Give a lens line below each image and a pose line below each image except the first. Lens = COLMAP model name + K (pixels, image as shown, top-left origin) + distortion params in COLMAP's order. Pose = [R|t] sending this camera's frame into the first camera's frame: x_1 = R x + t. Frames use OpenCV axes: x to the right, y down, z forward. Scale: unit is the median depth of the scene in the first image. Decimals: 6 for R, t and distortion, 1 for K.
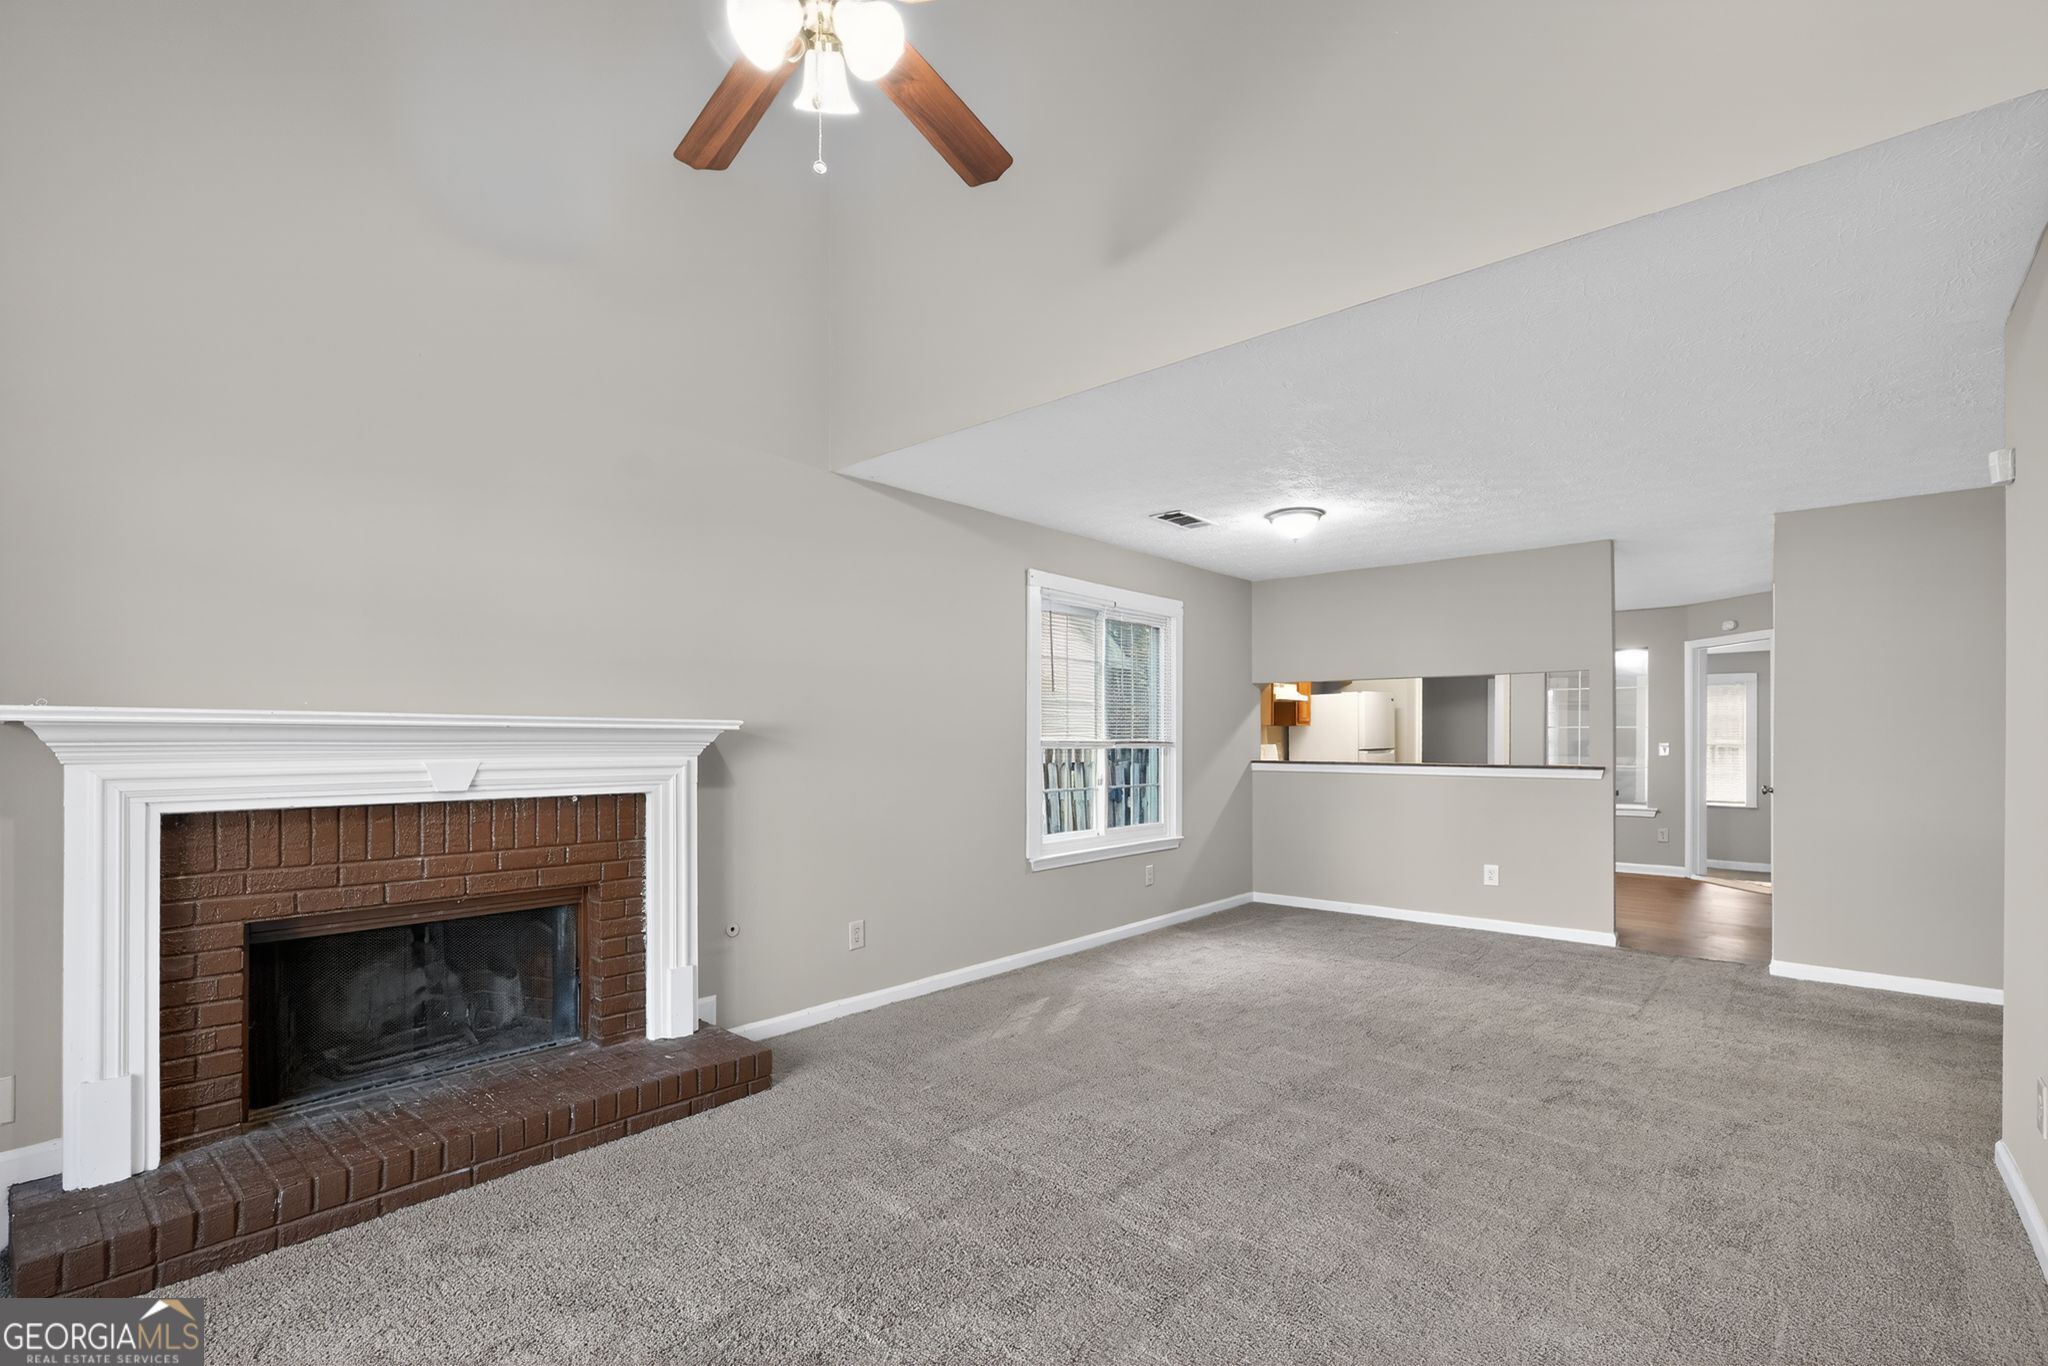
lens RADIAL K [[913.9, 0, 1025.4], [0, 913.9, 723.5], [0, 0, 1]] dist [-0.015025, 0.000927]
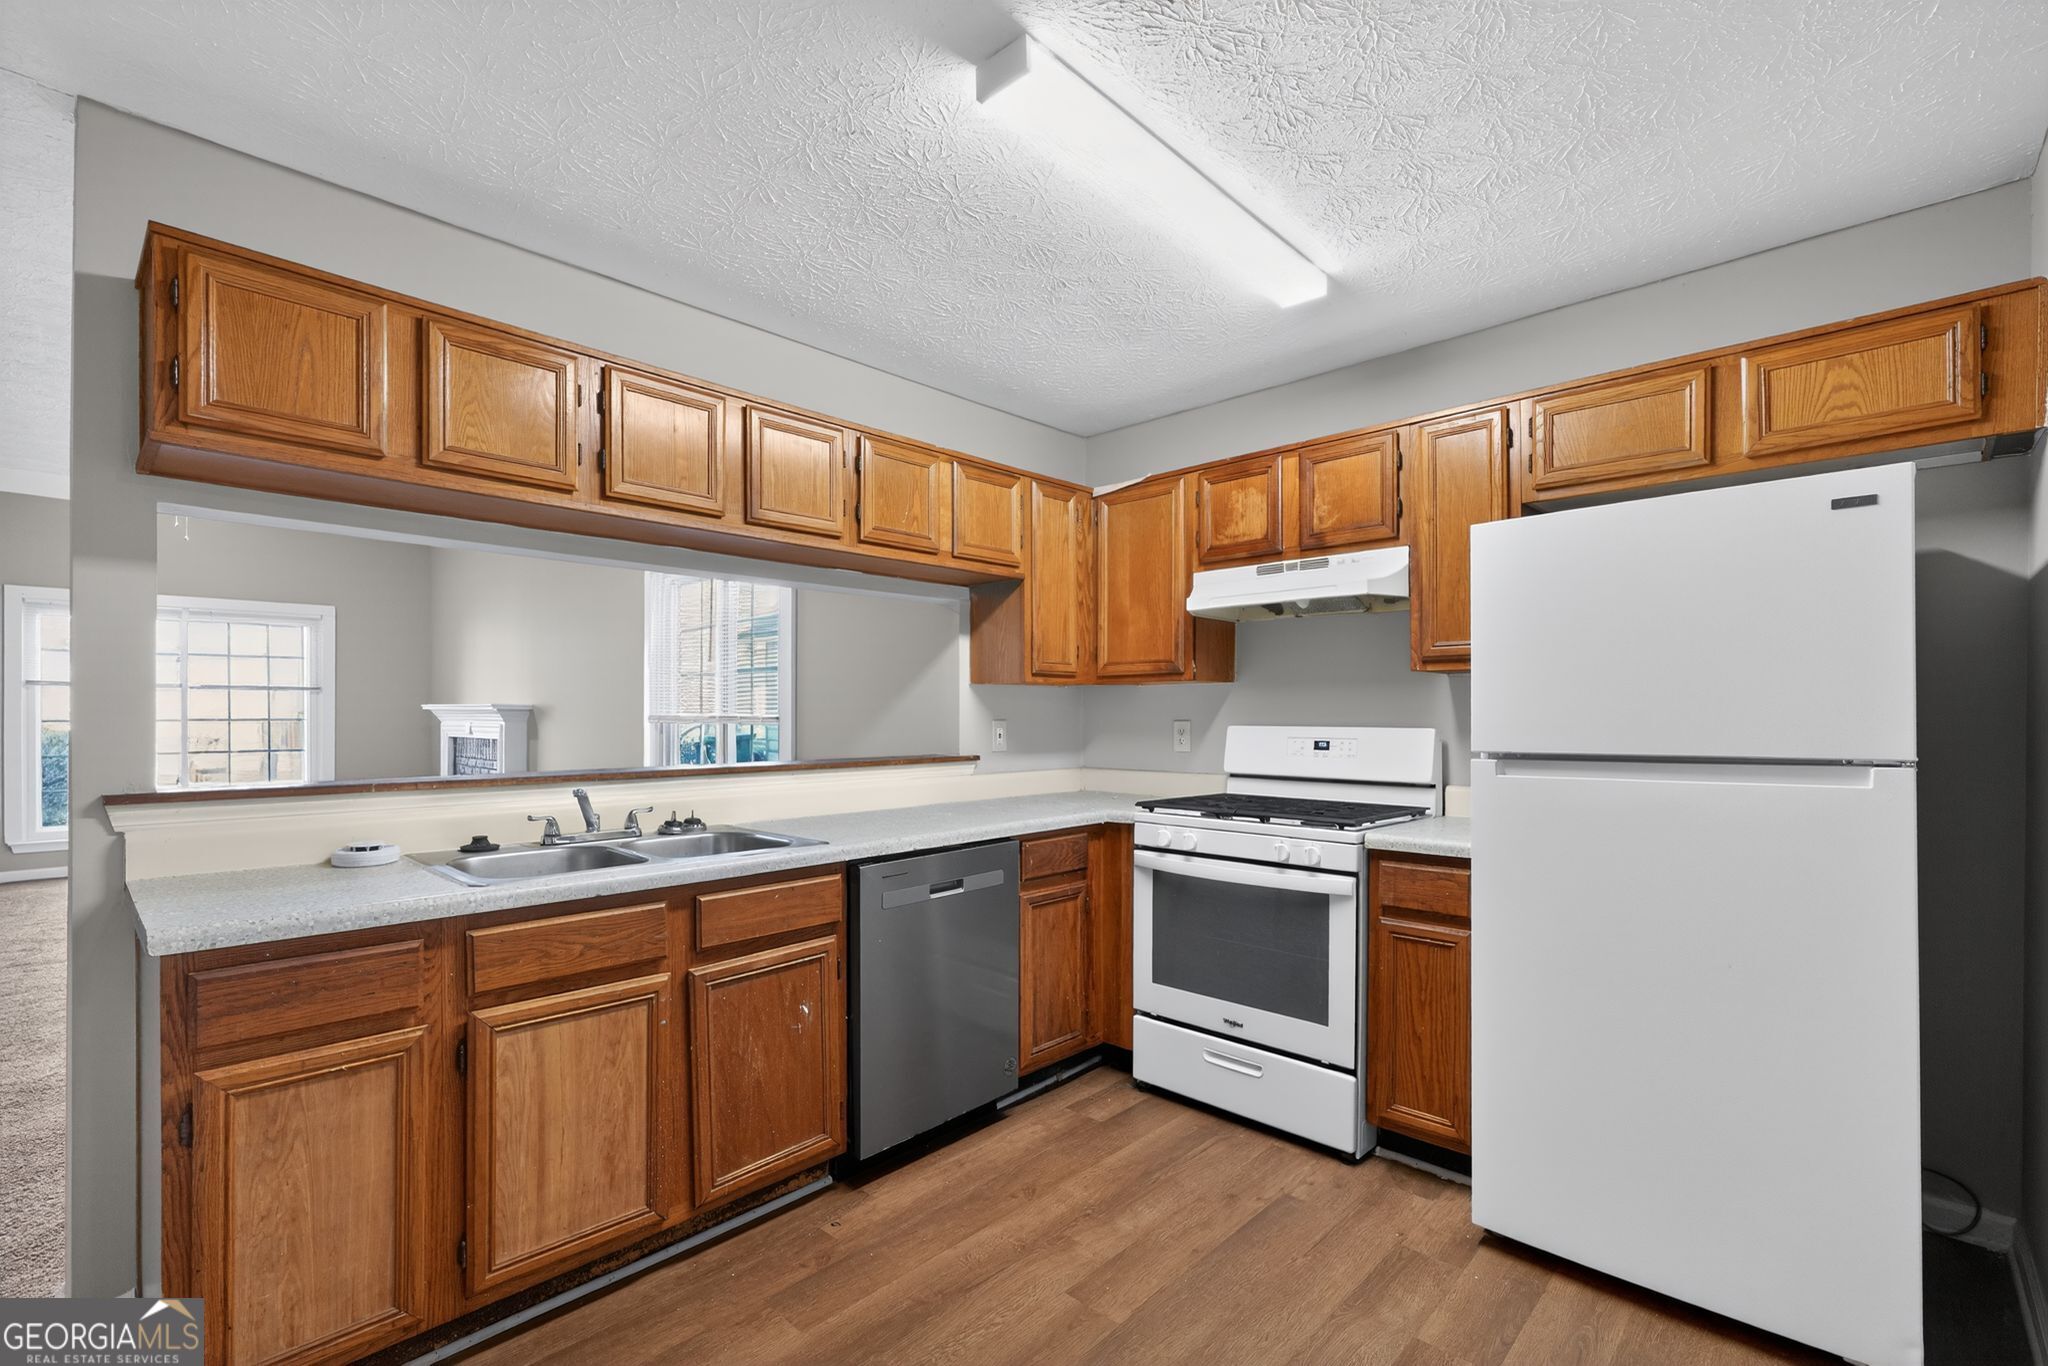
lens RADIAL K [[903.5, 0, 1027.1], [0, 903.5, 695.6], [0, 0, 1]] dist [-0.011517, 0.000775]
pose [[-0.030603, -0.020239, -0.999327, 1.414744], [0.016846, 0.999643, -0.020762, 0.033237], [0.999390, -0.017470, -0.030251, 2.005646]]
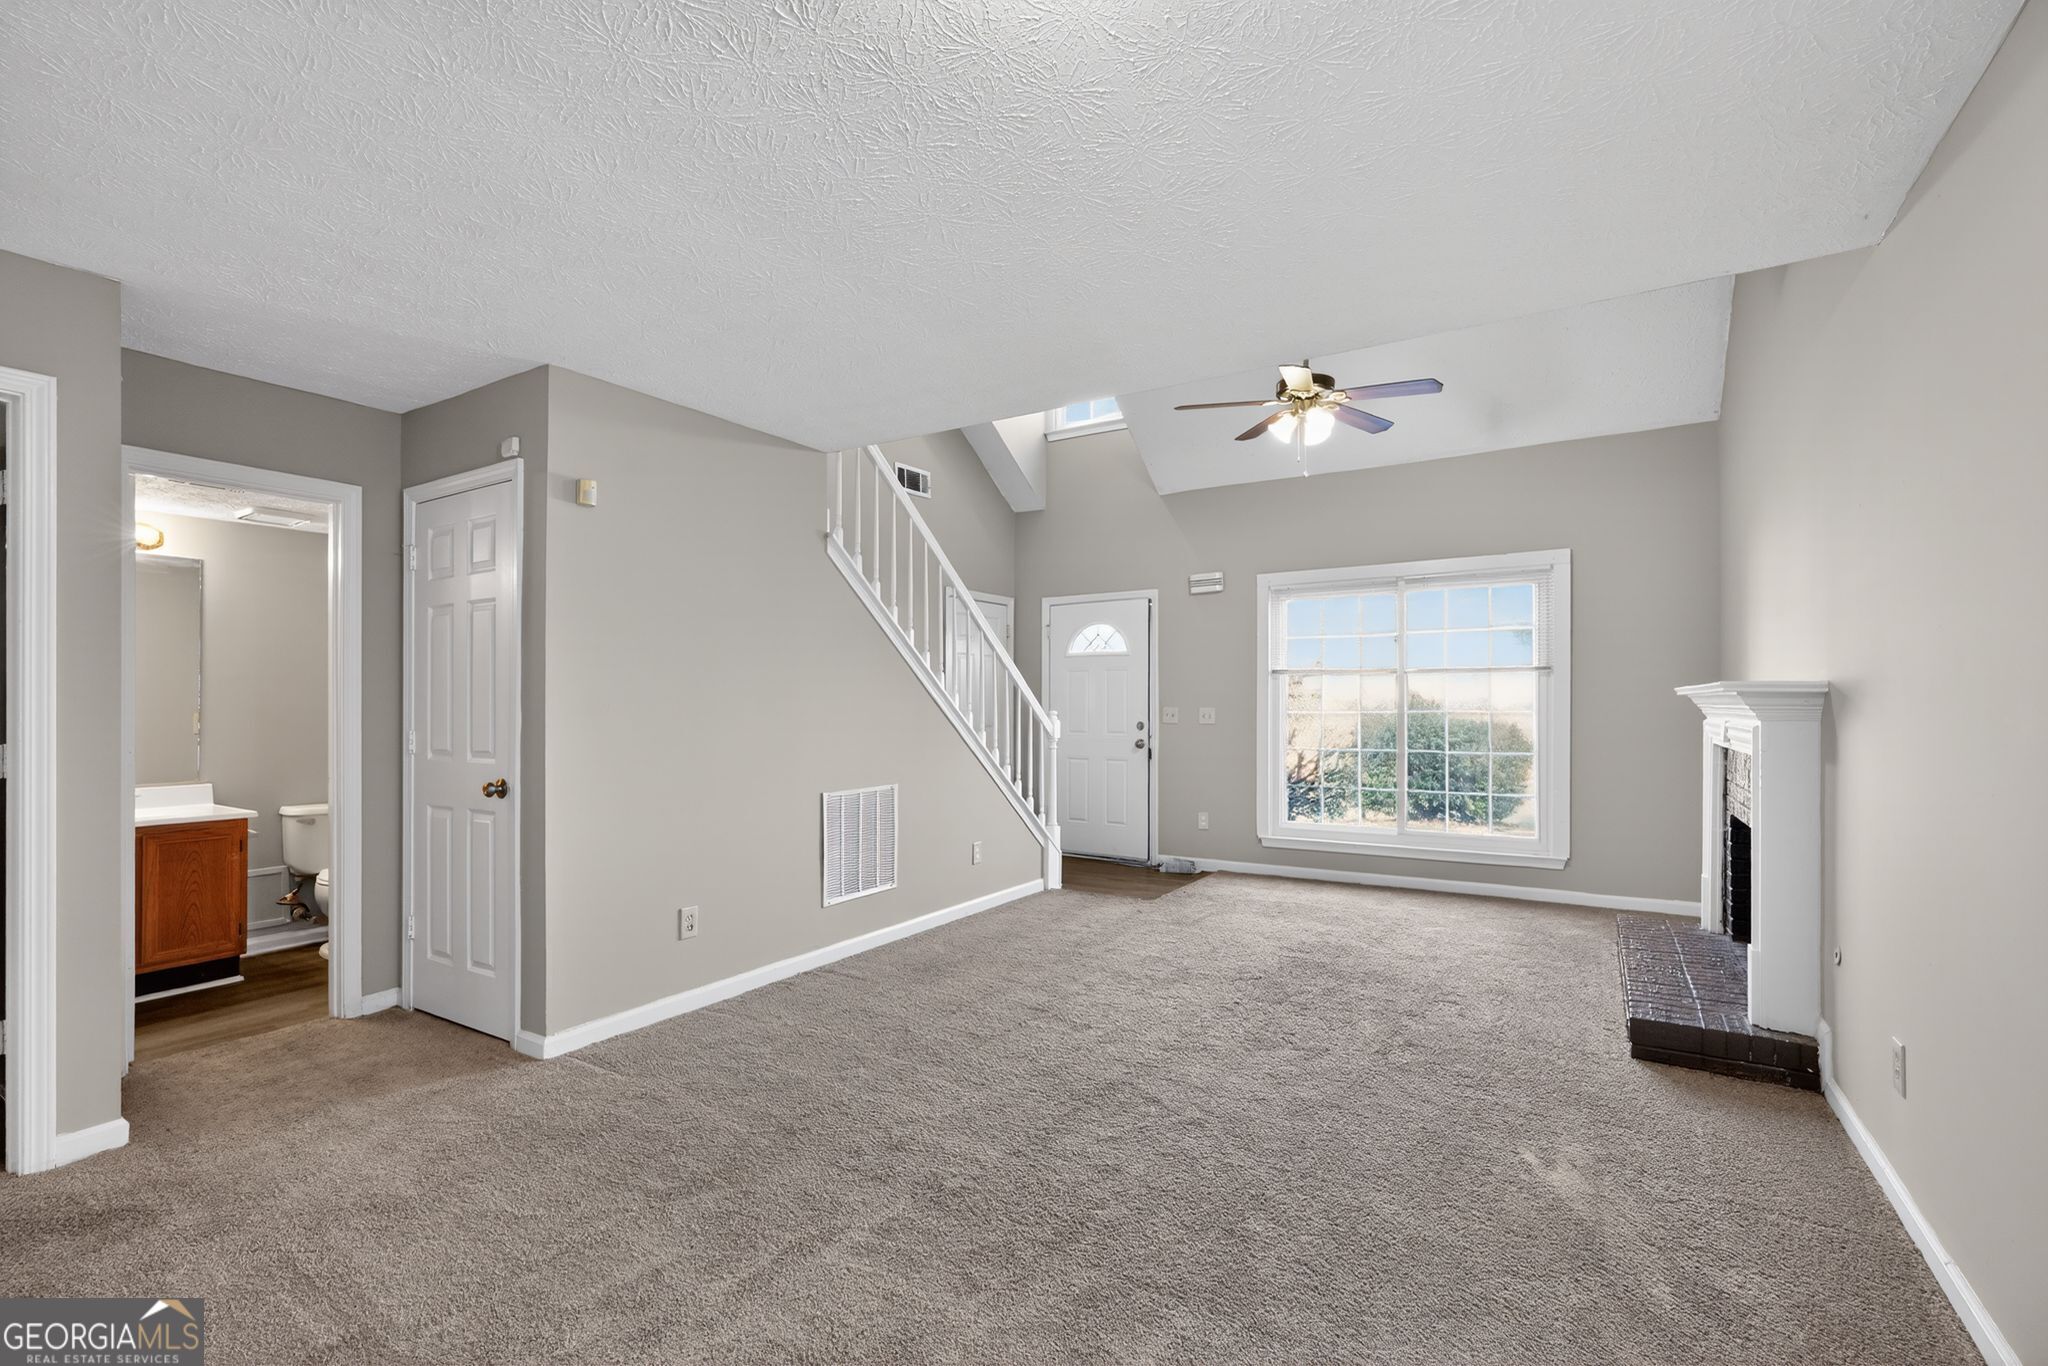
lens RADIAL K [[908.7, 0, 1023.6], [0, 908.7, 705.6], [0, 0, 1]] dist [-0.012649, 0.000593]
pose [[-0.987129, 0.000936, -0.159923, 0.455891], [0.003621, 0.999857, -0.016496, 0.029535], [0.159885, -0.016863, -0.986992, 1.615742]]
